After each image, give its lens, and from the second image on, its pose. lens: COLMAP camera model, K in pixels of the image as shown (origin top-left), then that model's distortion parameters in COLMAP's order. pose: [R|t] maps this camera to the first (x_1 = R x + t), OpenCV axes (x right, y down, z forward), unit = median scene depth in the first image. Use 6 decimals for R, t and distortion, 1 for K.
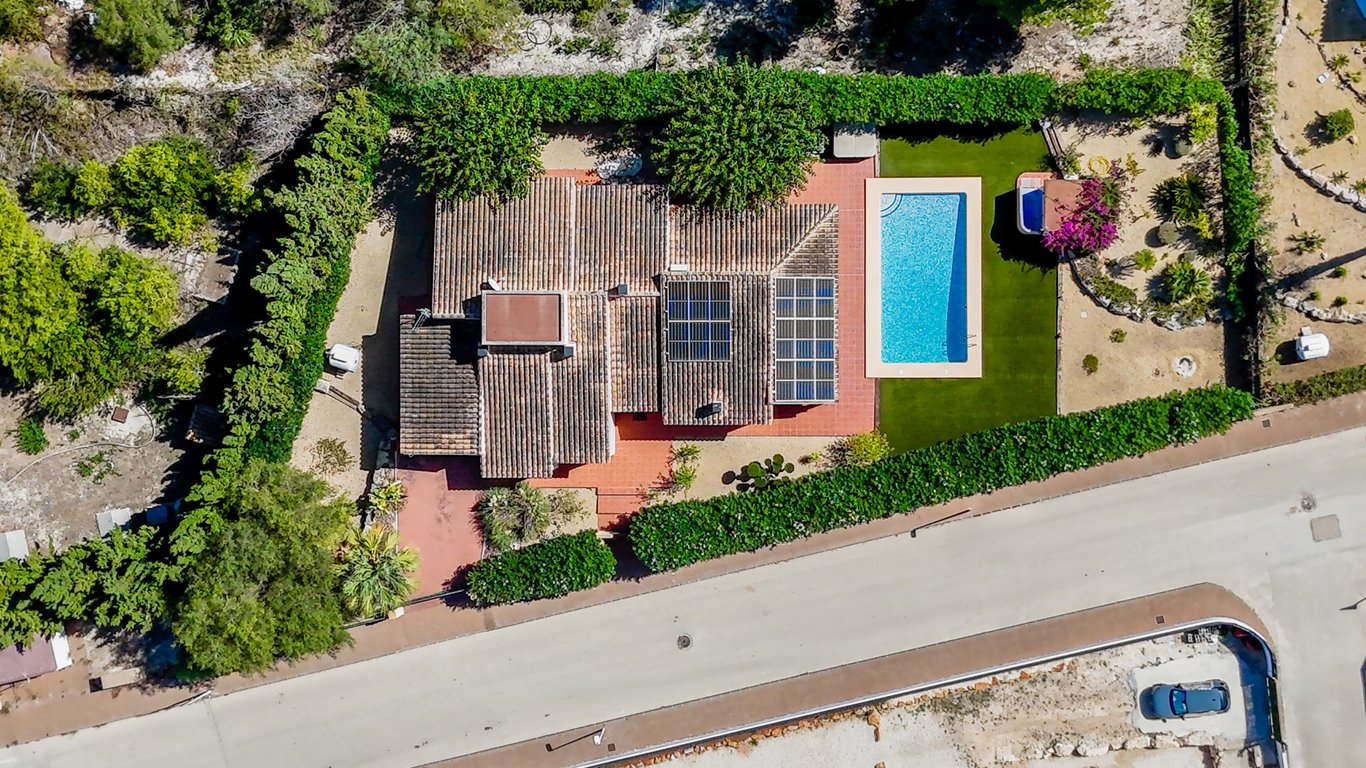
lens RADIAL K [[2247.9, 0, 683.0], [0, 2247.9, 384.0], [0, 0, 1]] dist [0.124628, -0.087436]
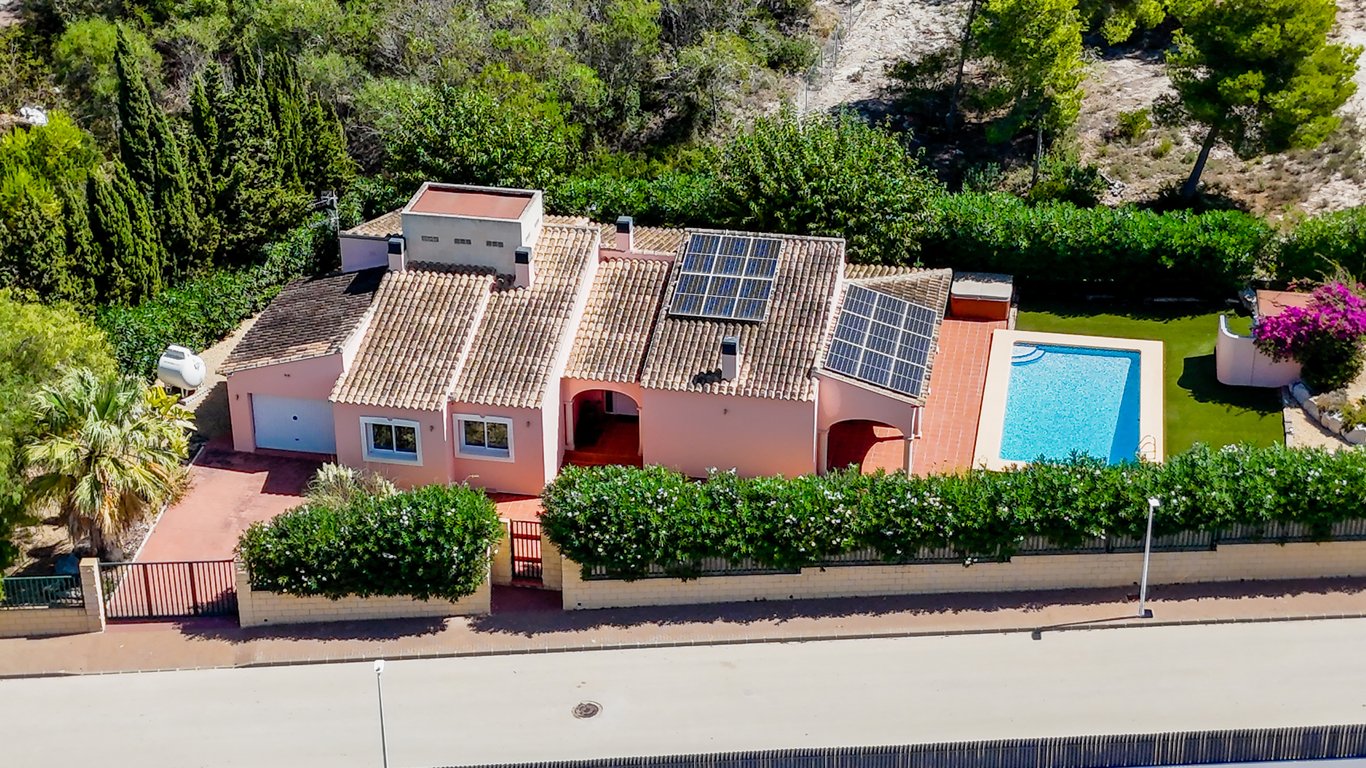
lens RADIAL K [[2247.9, 0, 683.0], [0, 2247.9, 384.0], [0, 0, 1]] dist [0.124628, -0.087436]
pose [[0.981426, 0.118249, -0.151065, 0.095966], [-0.188517, 0.448488, -0.873682, 0.553109], [-0.035562, 0.885932, 0.462450, 0.710667]]
